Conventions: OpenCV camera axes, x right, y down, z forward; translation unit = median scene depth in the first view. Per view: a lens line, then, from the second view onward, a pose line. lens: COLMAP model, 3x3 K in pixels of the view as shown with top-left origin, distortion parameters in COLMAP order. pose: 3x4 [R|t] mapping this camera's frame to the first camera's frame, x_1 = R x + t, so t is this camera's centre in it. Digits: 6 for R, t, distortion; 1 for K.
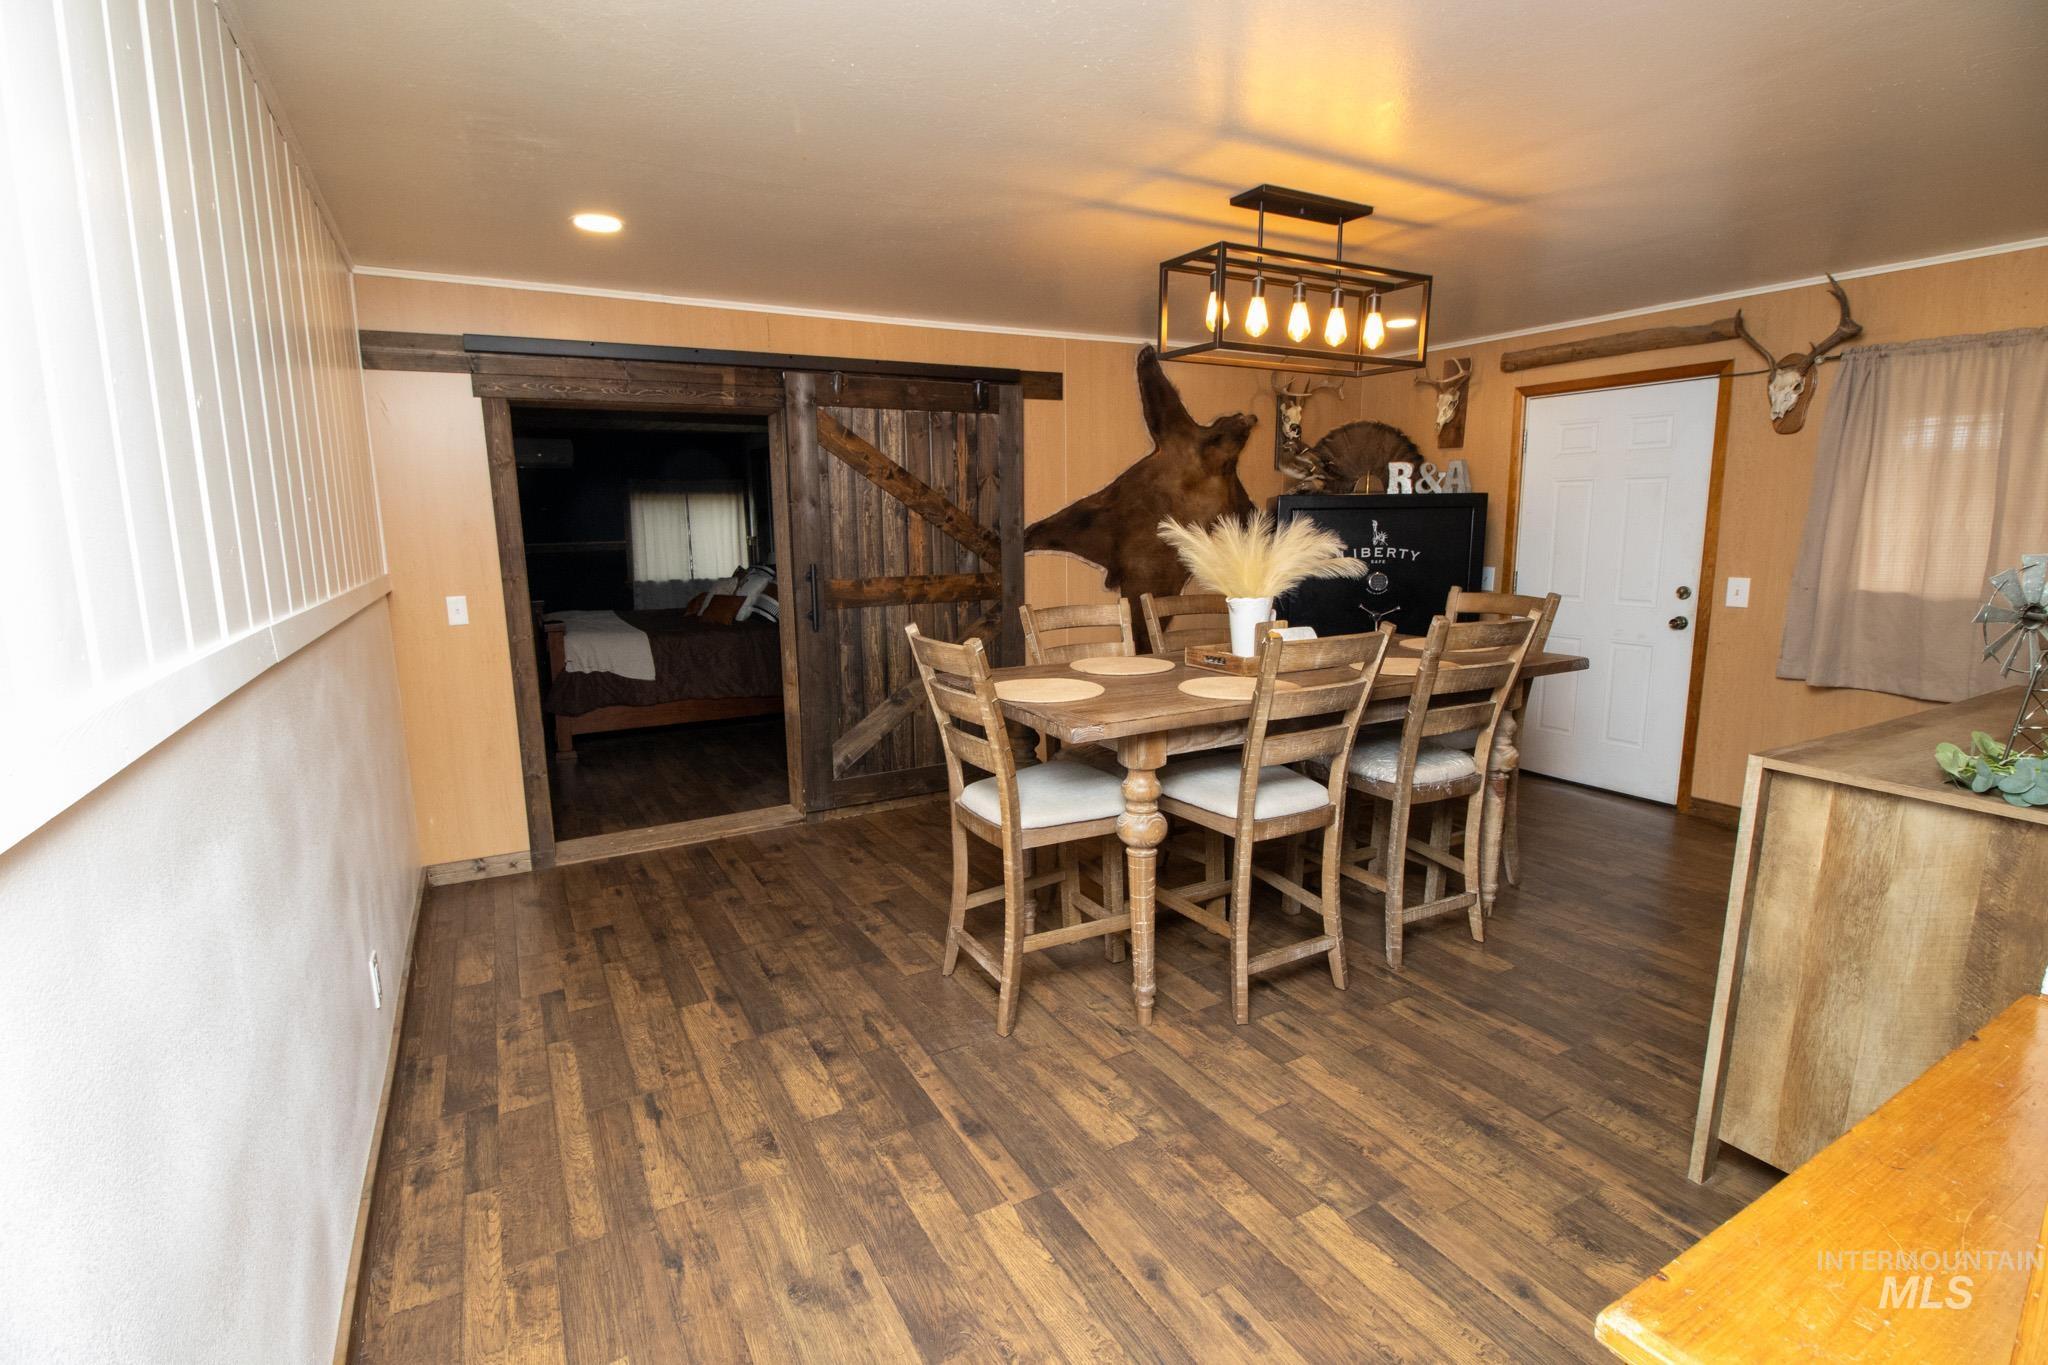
lens RADIAL K [[949.5, 0, 1014.6], [0, 949.5, 665.9], [0, 0, 1]] dist [0.006161, -0.017557]
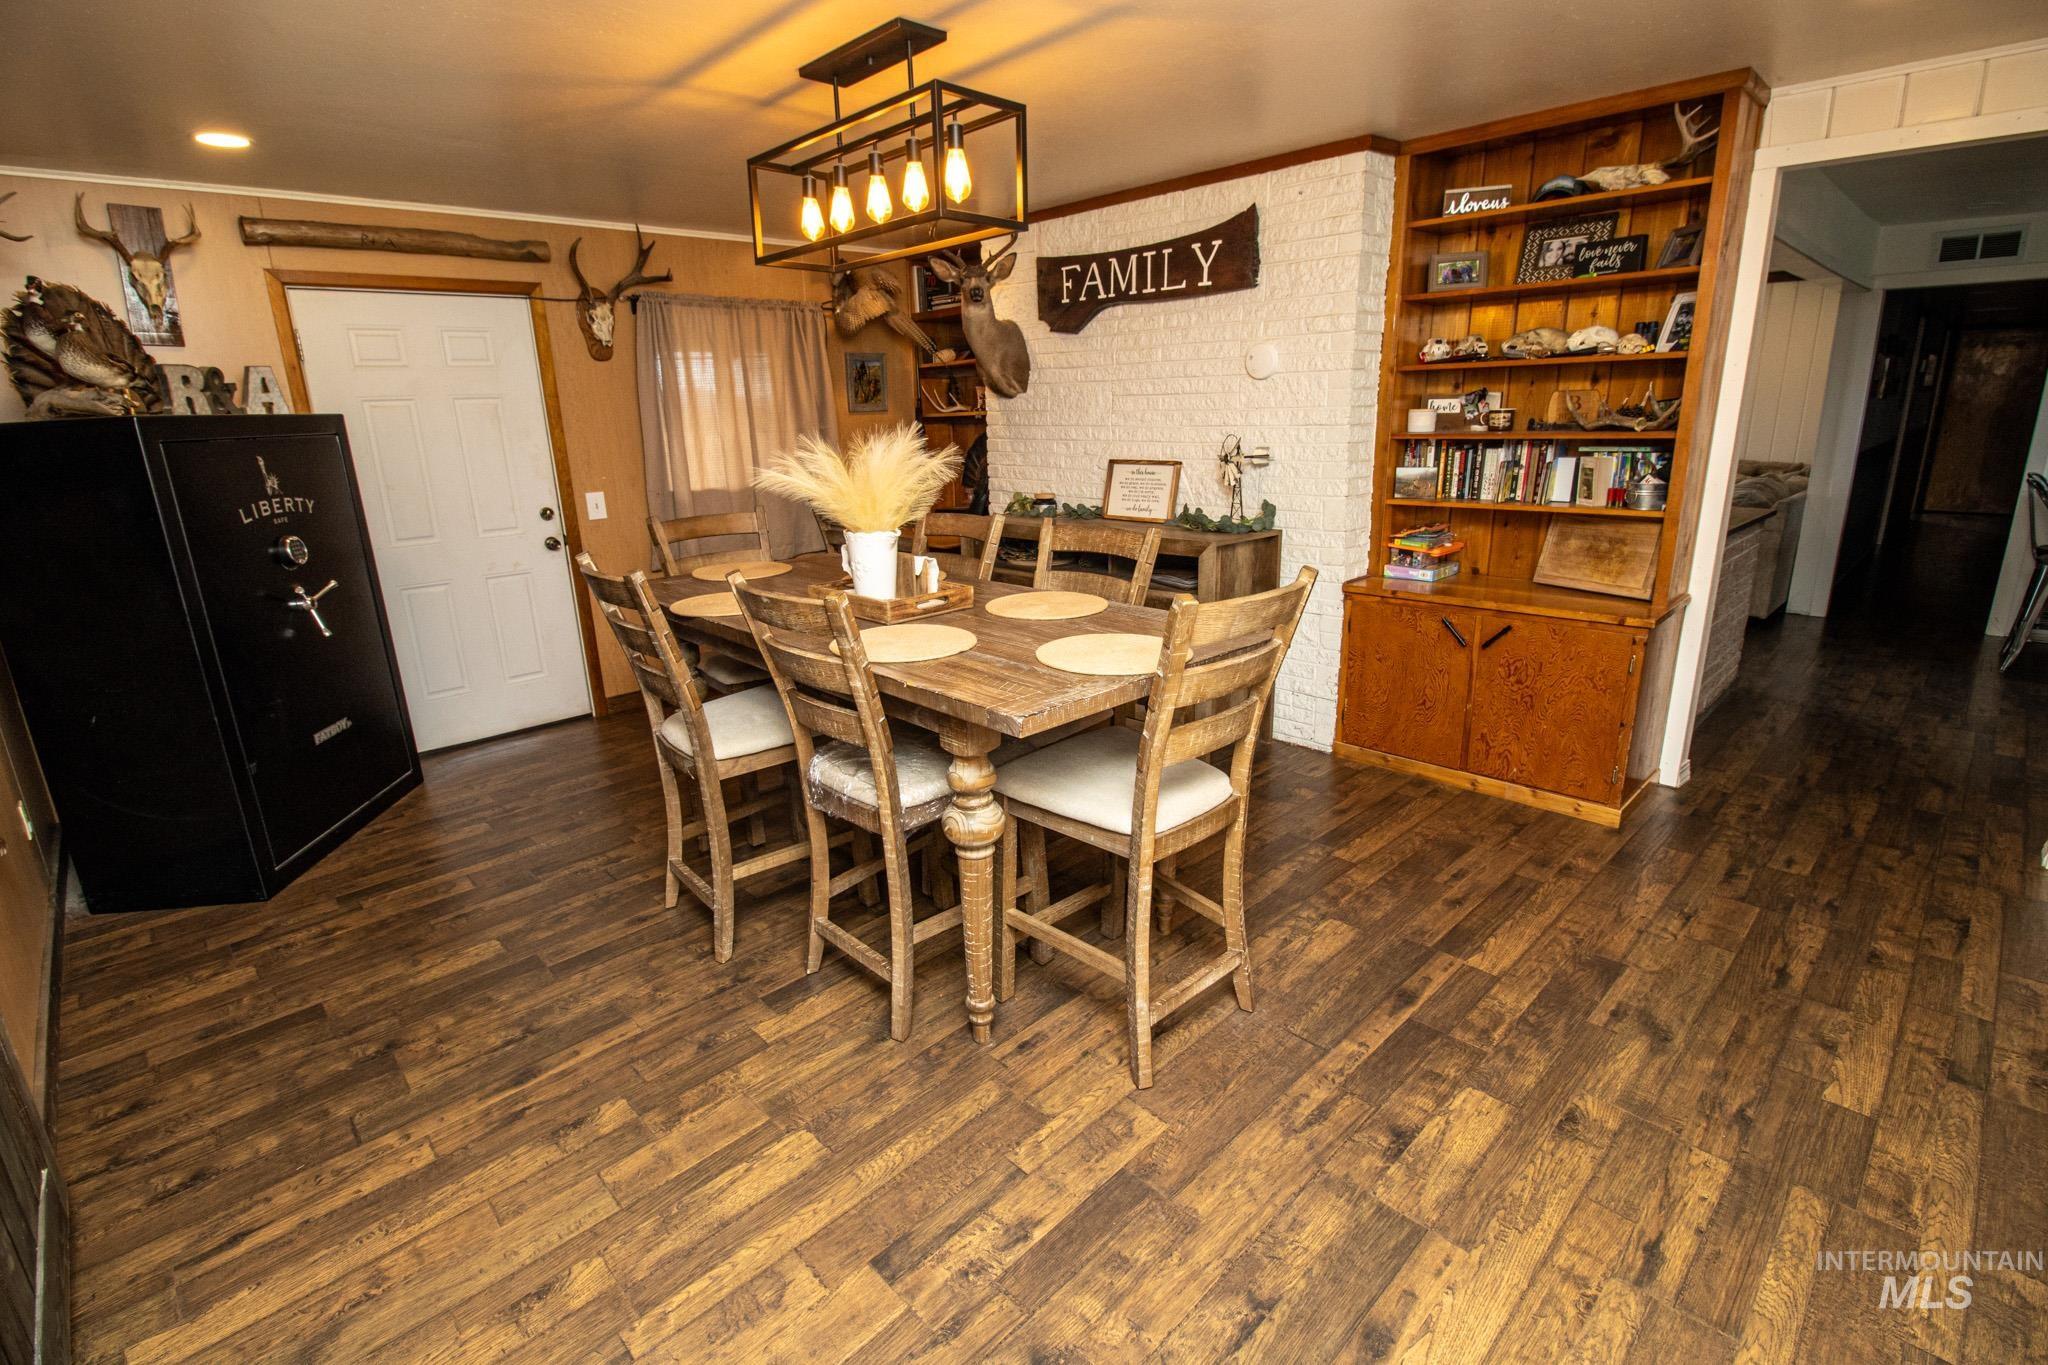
lens RADIAL K [[949.5, 0, 1014.6], [0, 949.5, 665.9], [0, 0, 1]] dist [0.006161, -0.017557]
pose [[-0.253987, -0.236910, 0.937744, -0.559167], [0.181534, 0.940631, 0.286808, -0.166214], [-0.950019, 0.243078, -0.195901, 1.015463]]
